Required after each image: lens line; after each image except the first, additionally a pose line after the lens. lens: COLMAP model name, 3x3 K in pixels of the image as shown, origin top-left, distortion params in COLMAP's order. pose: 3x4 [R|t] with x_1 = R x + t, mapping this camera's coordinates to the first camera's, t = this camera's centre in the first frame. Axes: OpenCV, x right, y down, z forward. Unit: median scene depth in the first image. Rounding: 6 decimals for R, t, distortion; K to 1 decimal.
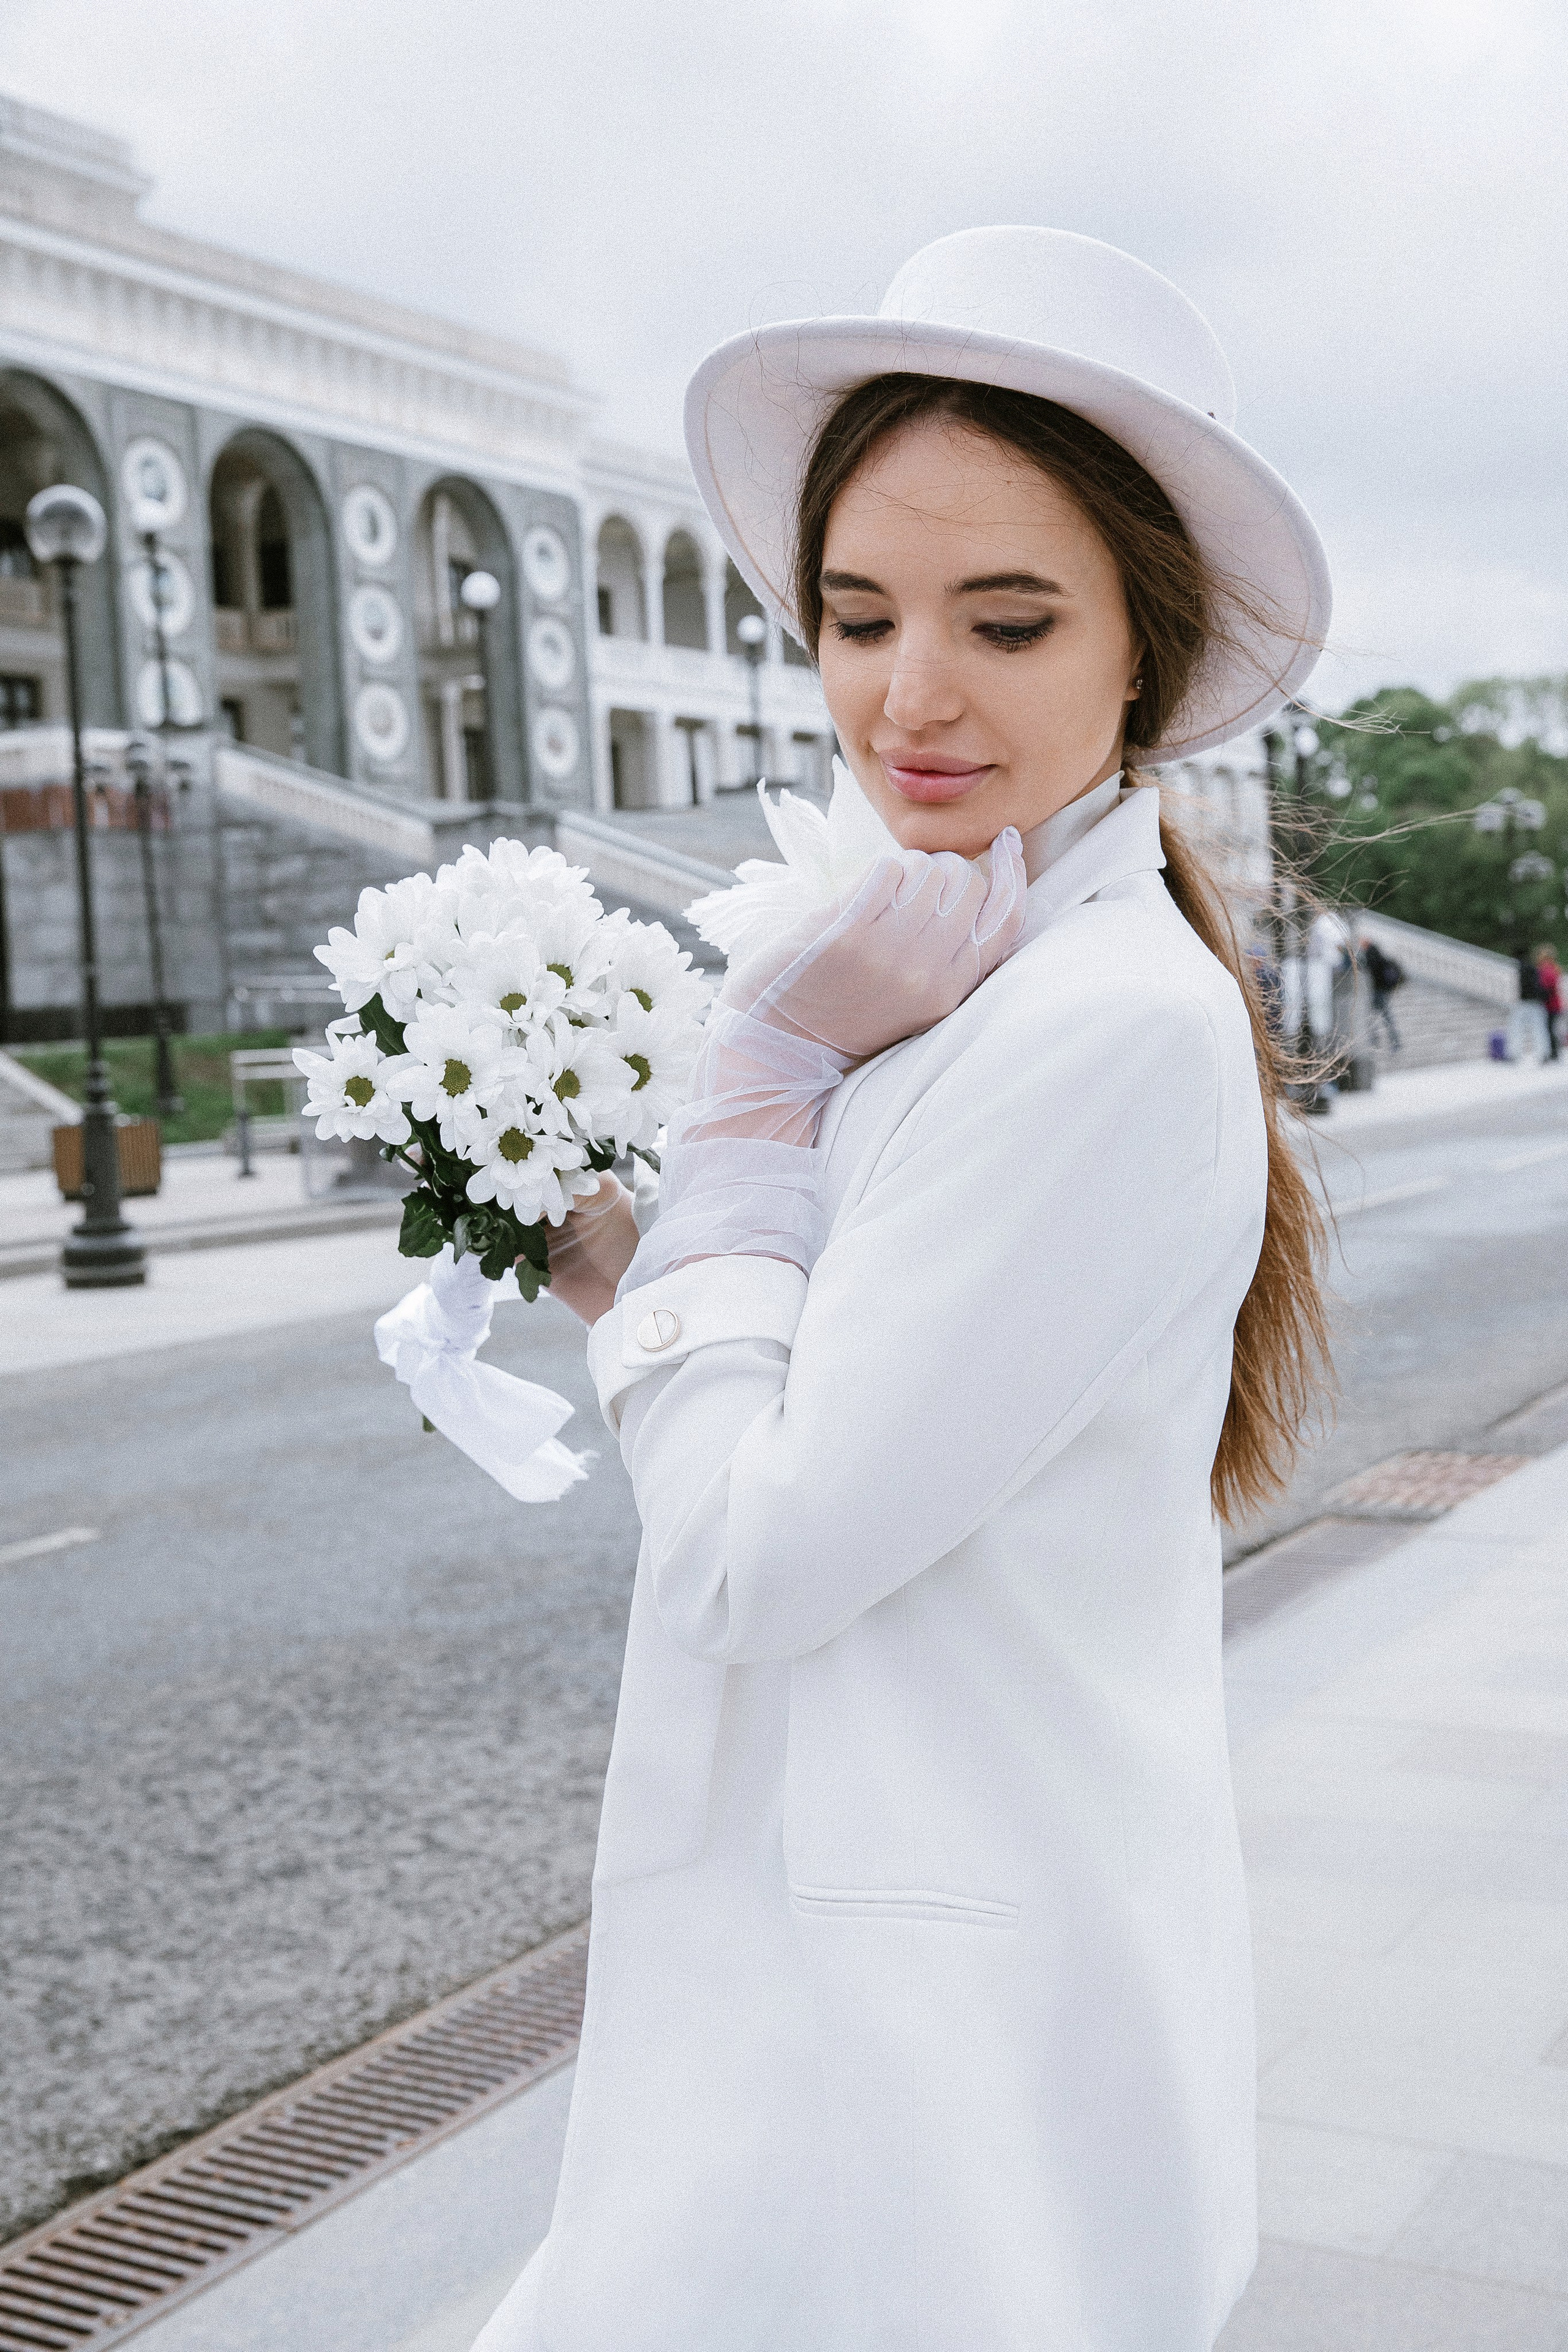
lens RADIAL K [[2793.5, 0, 784.0], [0, 2793.5, 1176.0], [0, 0, 1]] dist [0.017993, 0.002776]
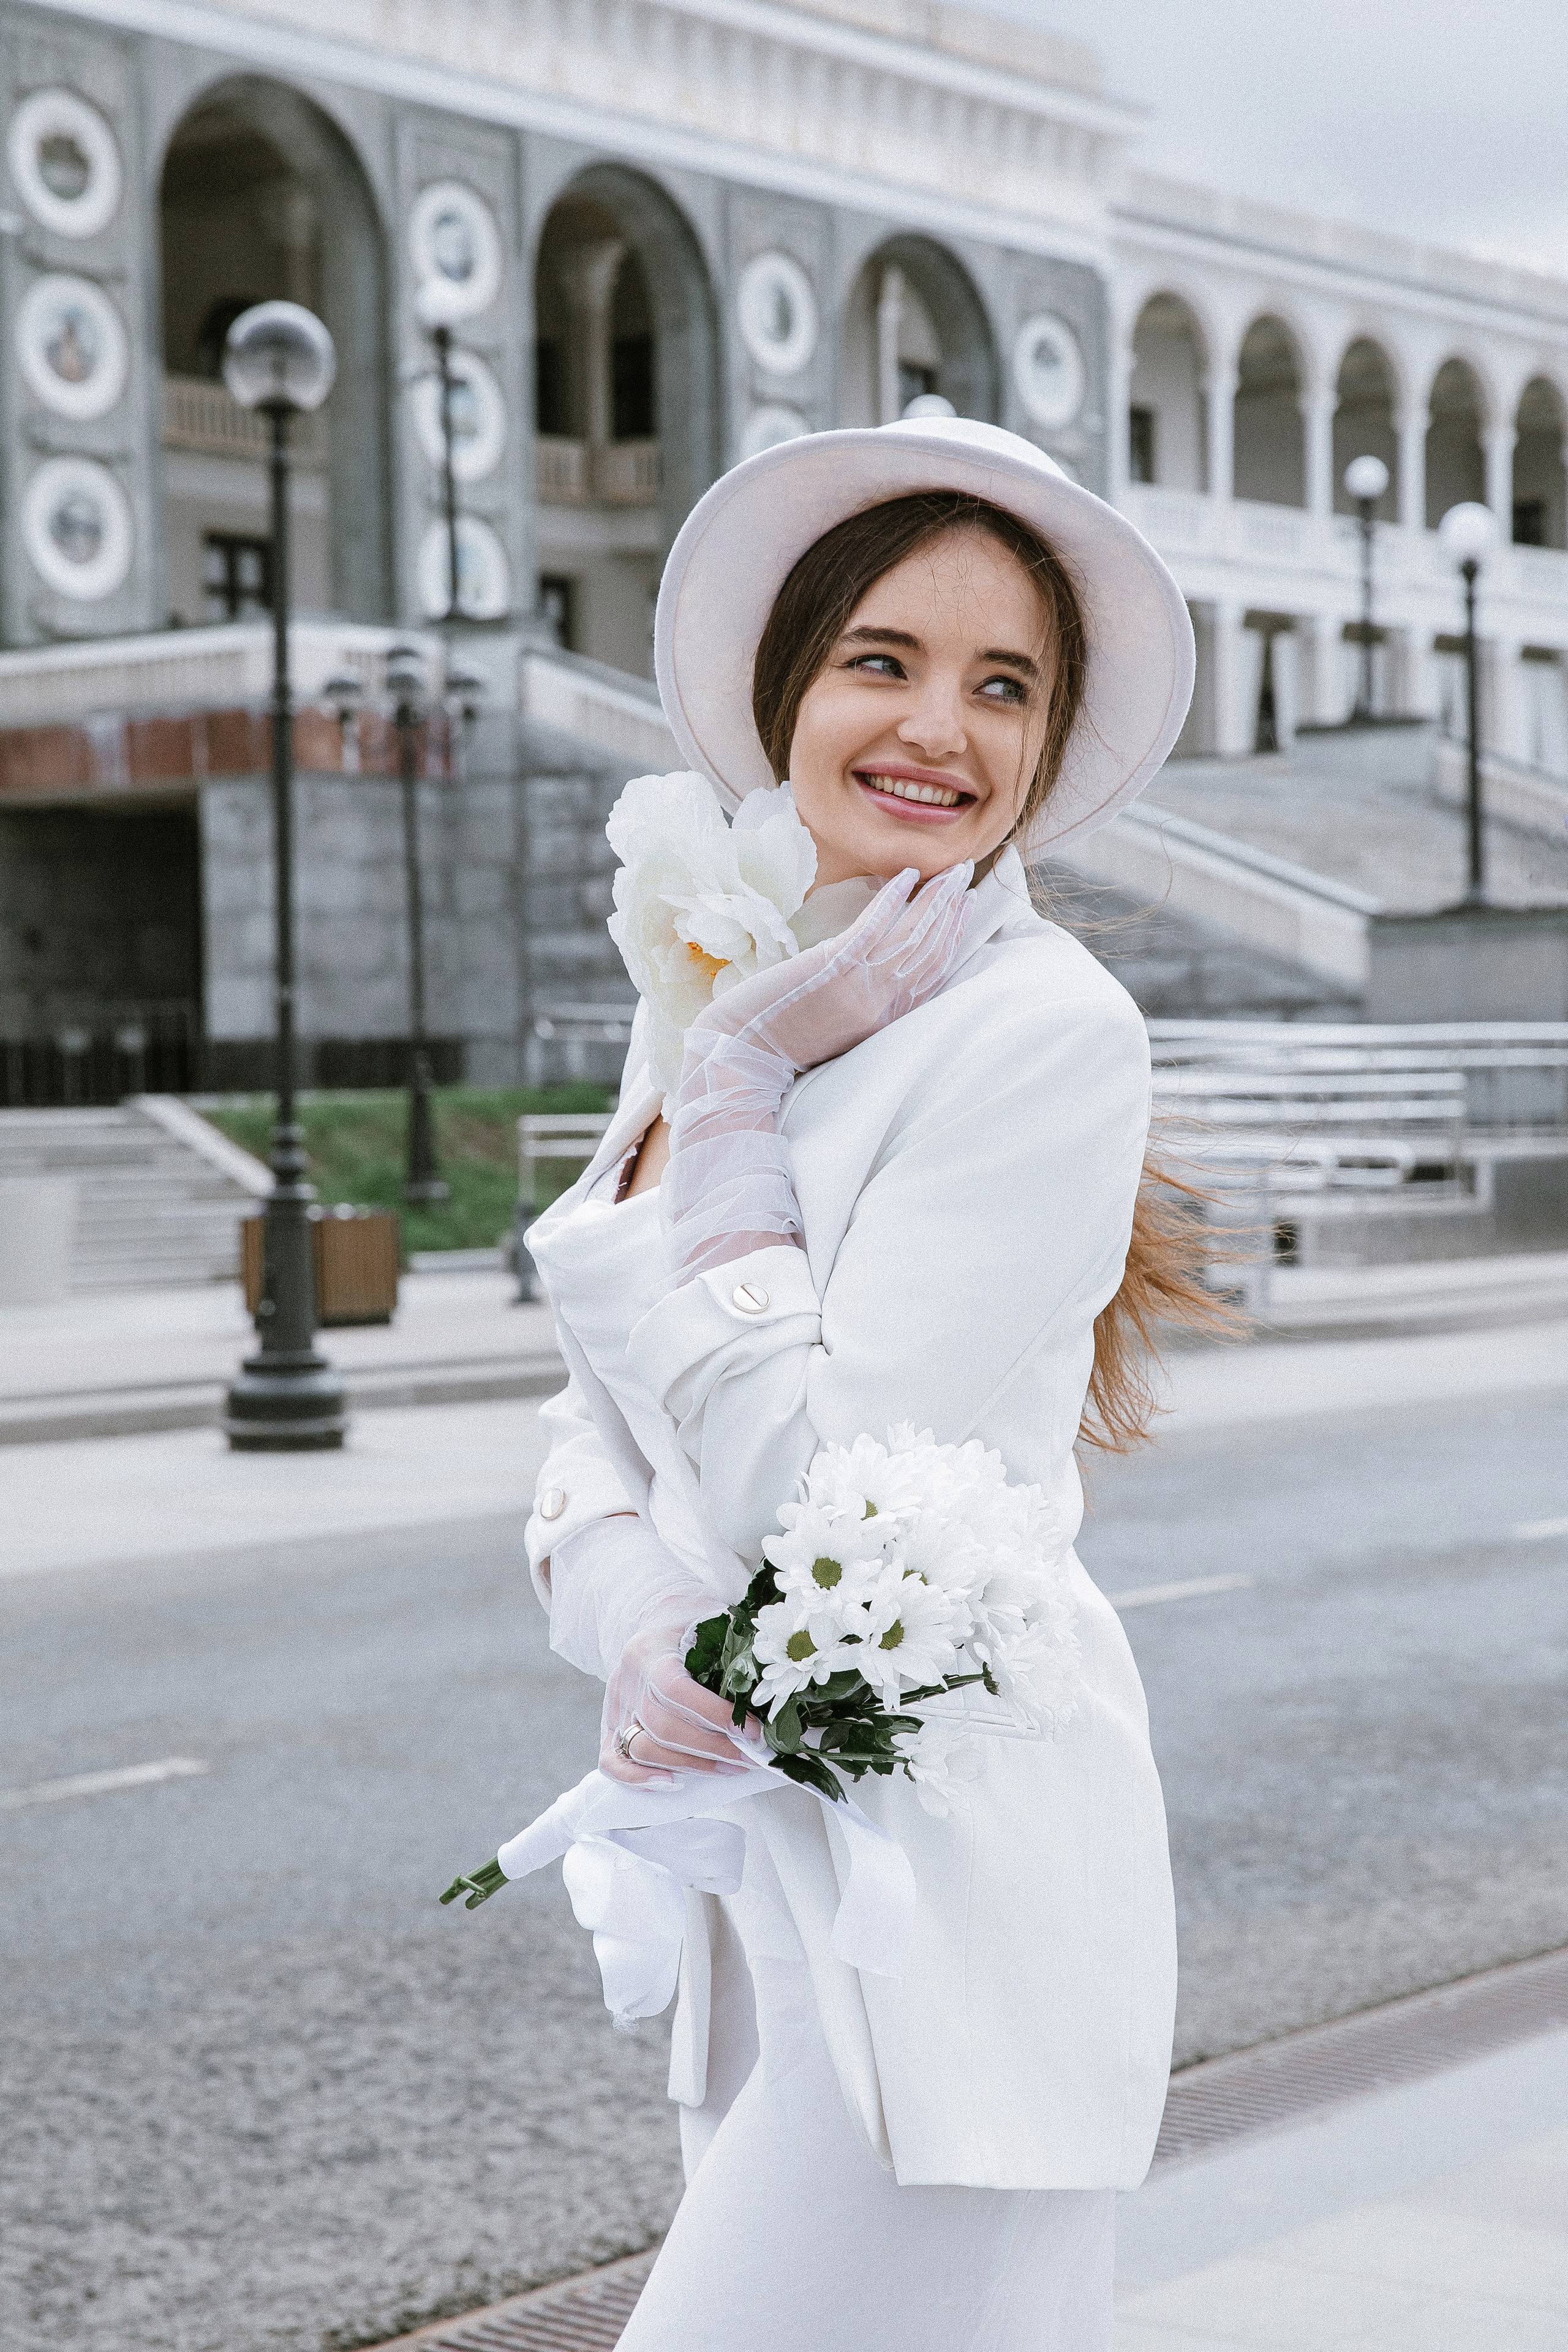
lens RADIAL K [[4763.2, 0, 784.0], [0, 4763.2, 1176.0], [0, 0, 1]] dist [0.152336, -0.020763]
pose [[0.986046, 0.034267, -0.162910, 0.071027], [-0.039863, 0.998718, -0.031202, 0.003976], [0.161631, 0.037261, 0.986147, -0.152557]]
